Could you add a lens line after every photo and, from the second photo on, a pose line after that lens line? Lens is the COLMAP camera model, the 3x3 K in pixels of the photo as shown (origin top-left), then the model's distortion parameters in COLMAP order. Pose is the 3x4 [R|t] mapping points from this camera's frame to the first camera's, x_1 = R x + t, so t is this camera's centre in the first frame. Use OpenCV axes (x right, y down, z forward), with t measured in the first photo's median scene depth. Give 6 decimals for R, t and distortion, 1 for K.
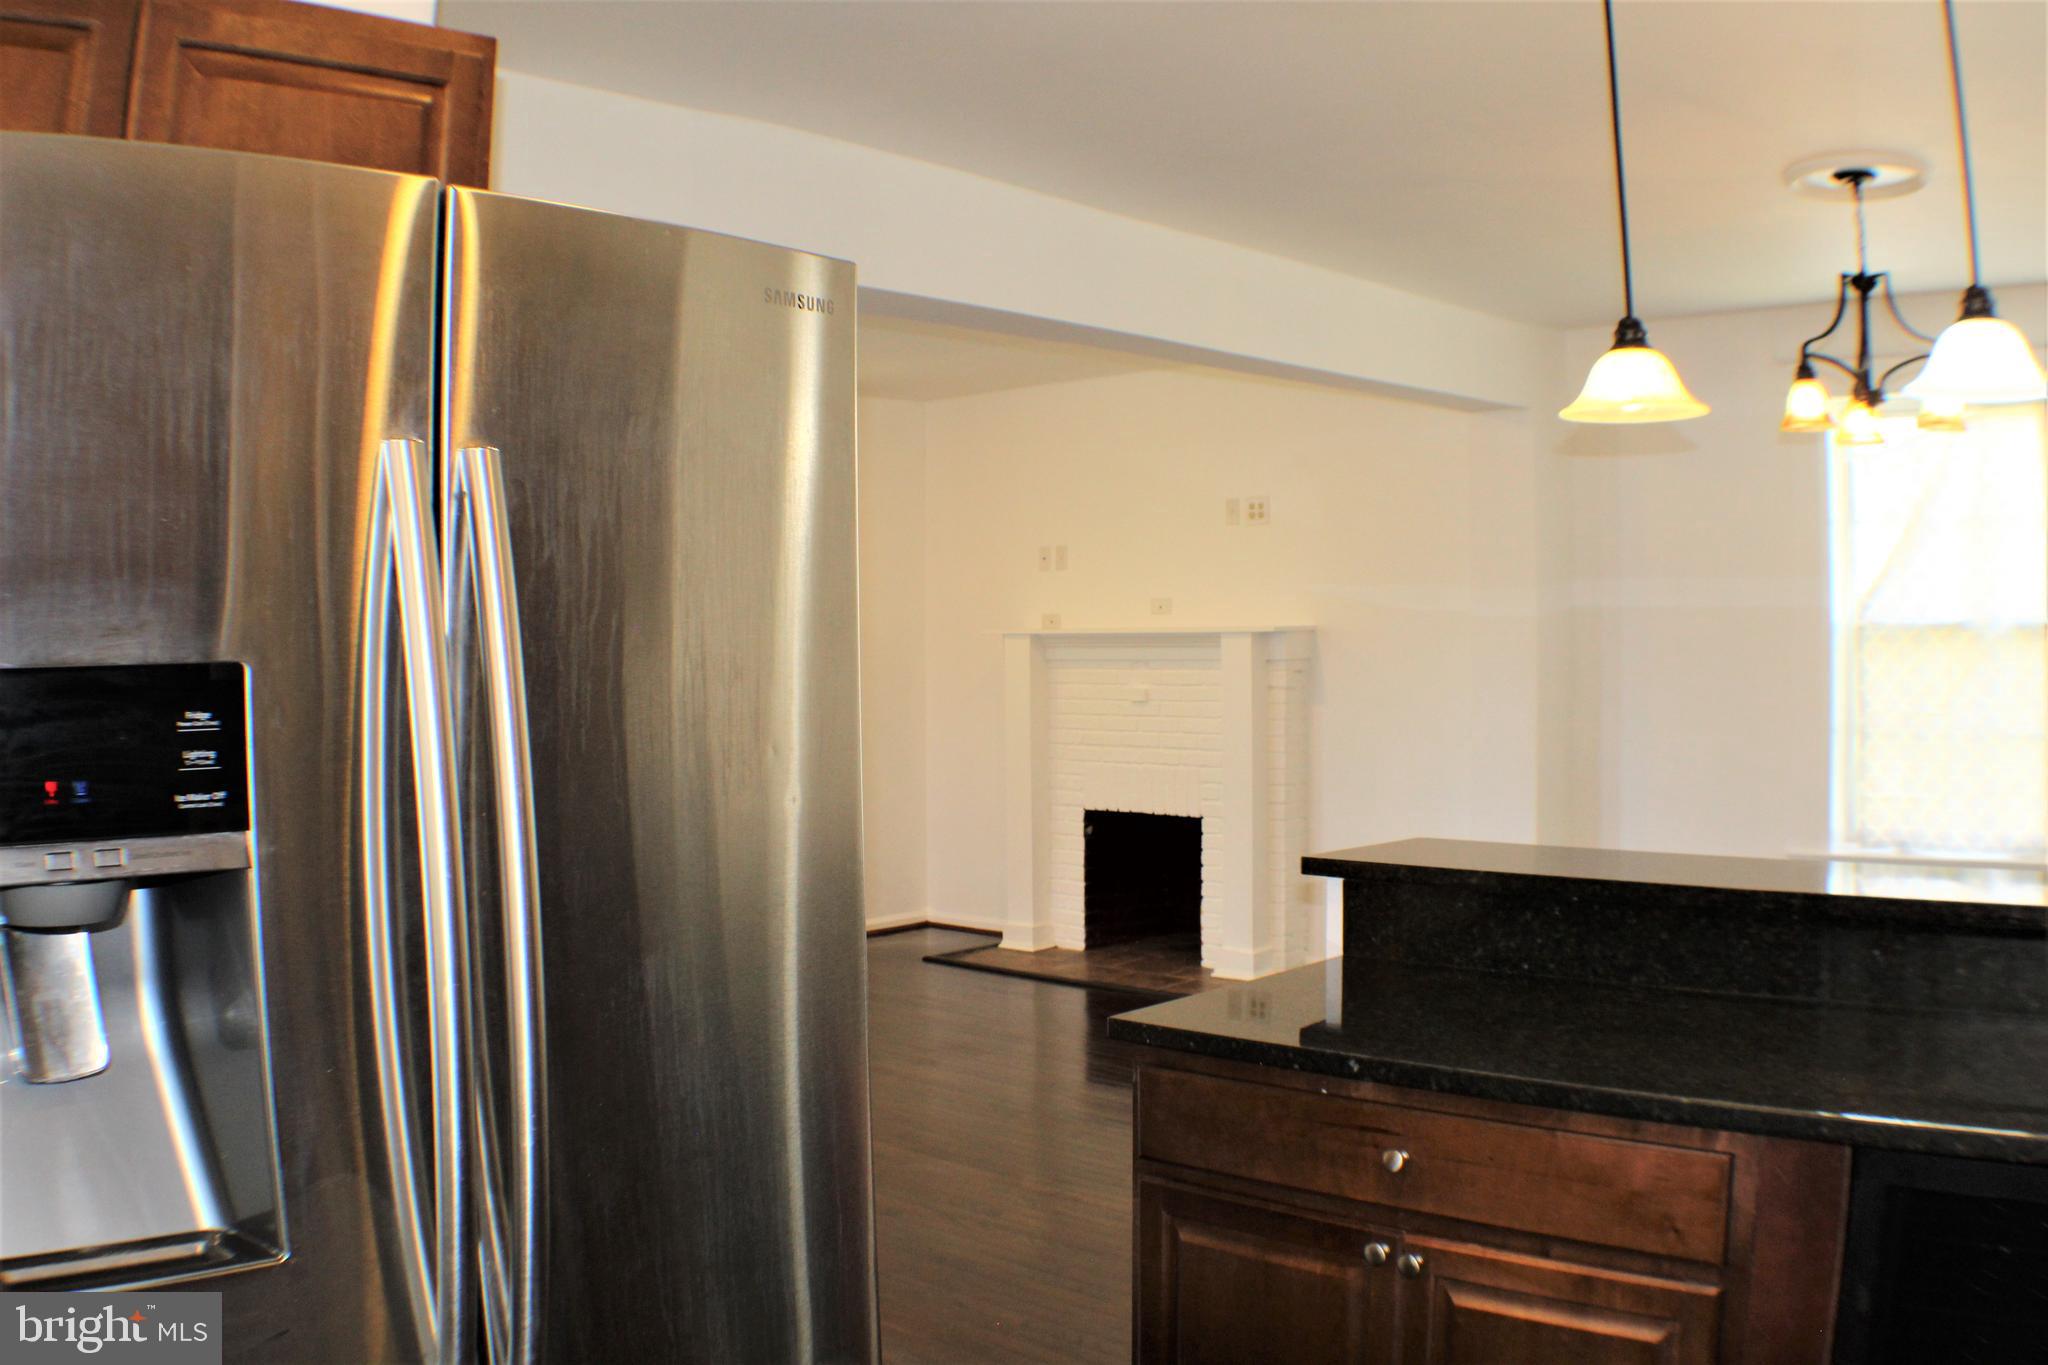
lens RADIAL K [[1874.5, 0, 1088.2], [0, 1874.5, 694.3], [0, 0, 1]] dist [-0.310568, 0.086440]
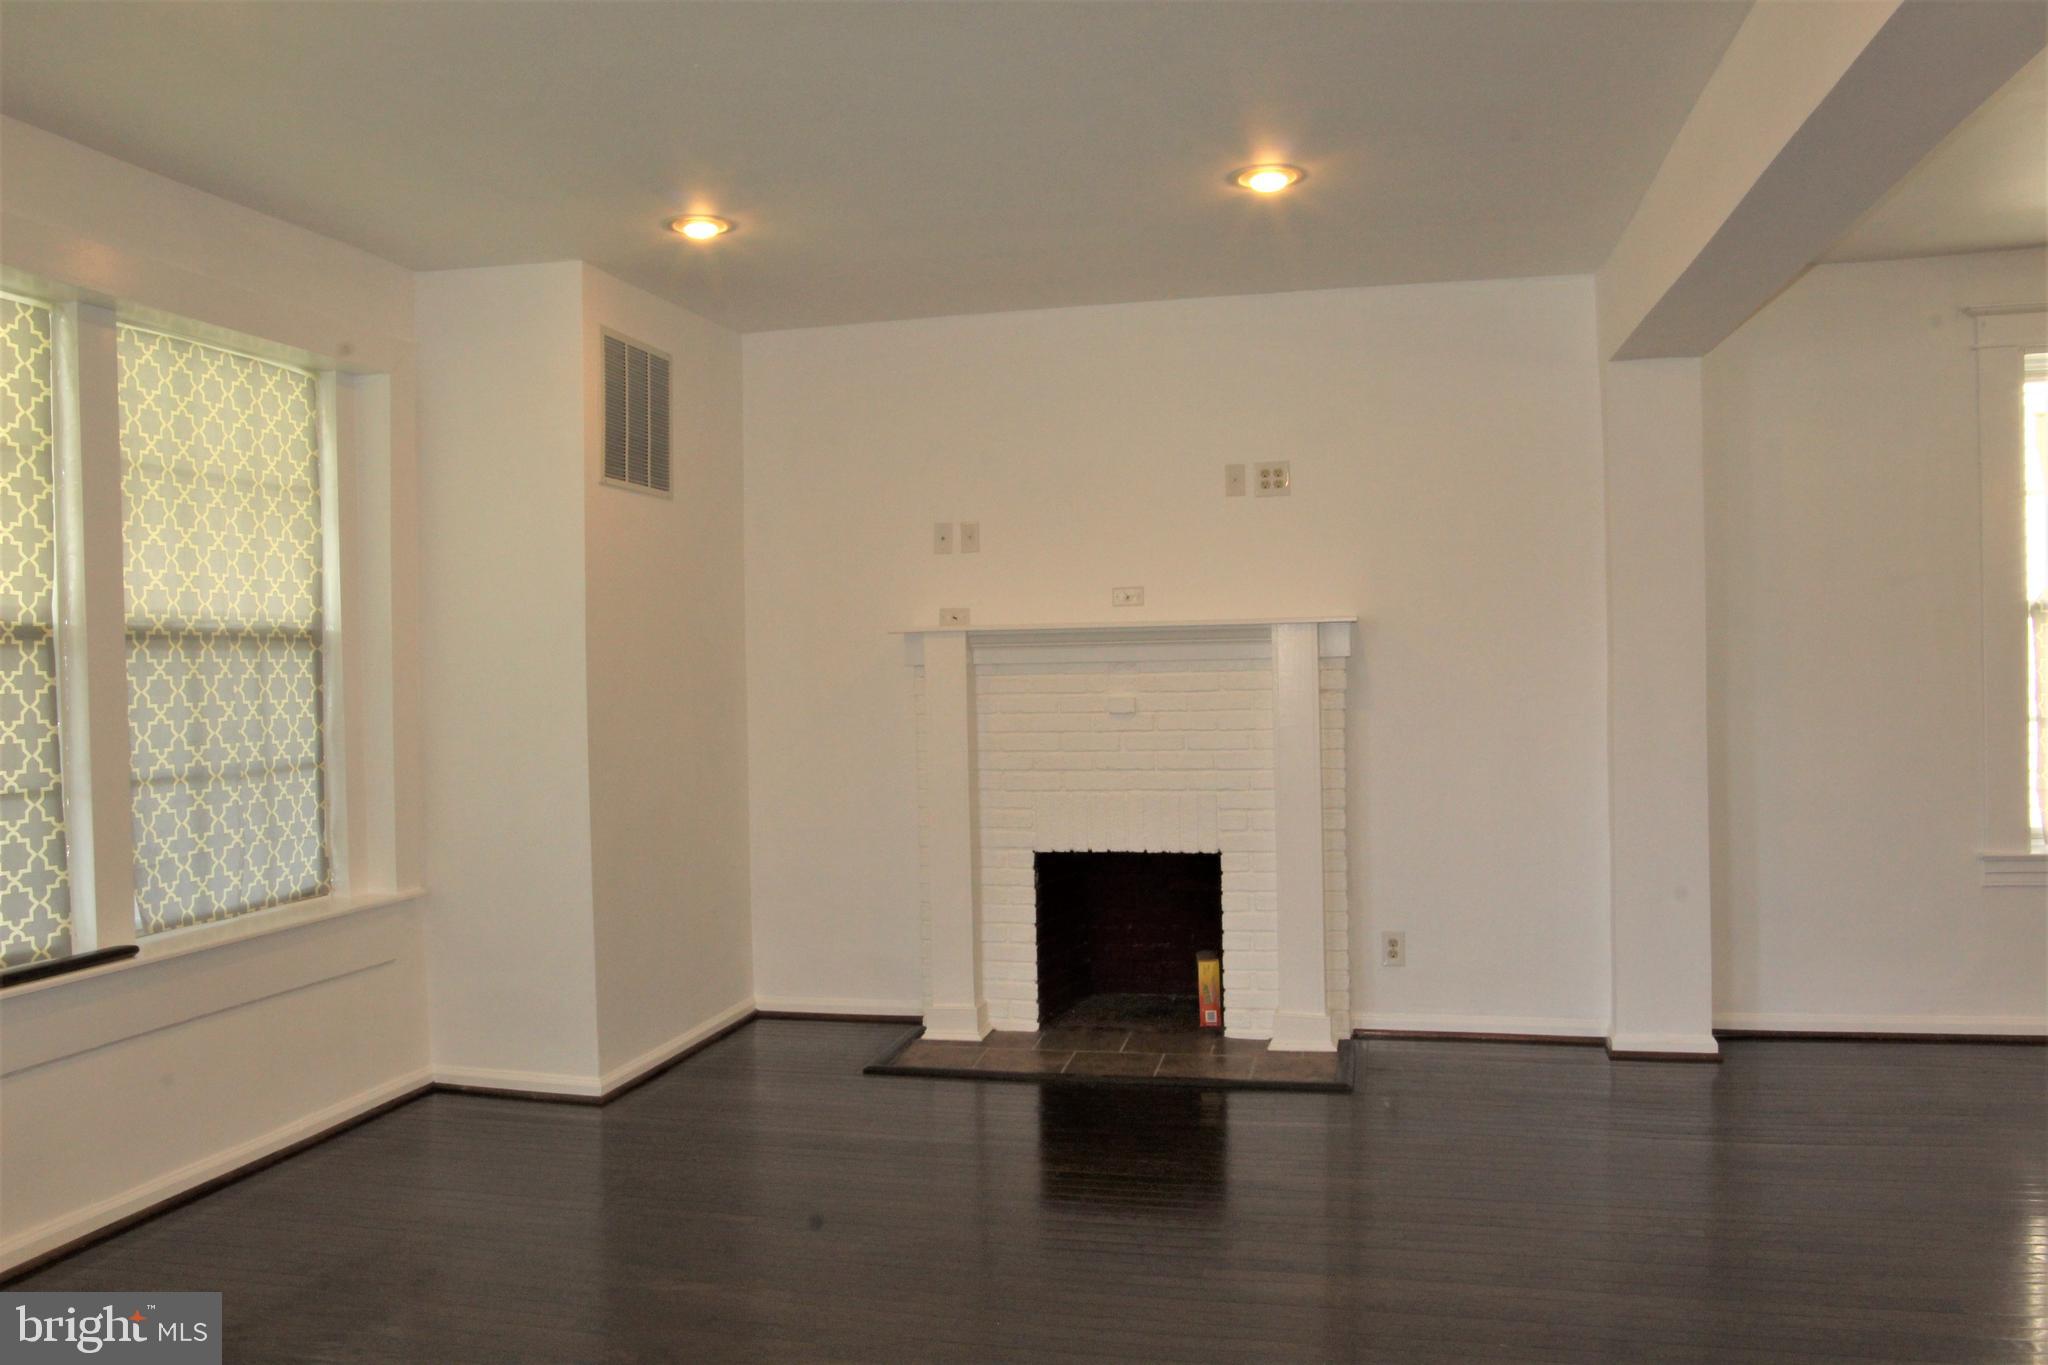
lens RADIAL K [[1563.2, 0, 1035.1], [0, 1563.2, 699.3], [0, 0, 1]] dist [-0.032244, 0.001729]
pose [[0.880454, -0.021521, 0.473643, -0.318570], [0.027819, 0.999593, -0.006294, 0.000904], [-0.473315, 0.018718, 0.880694, 0.420456]]
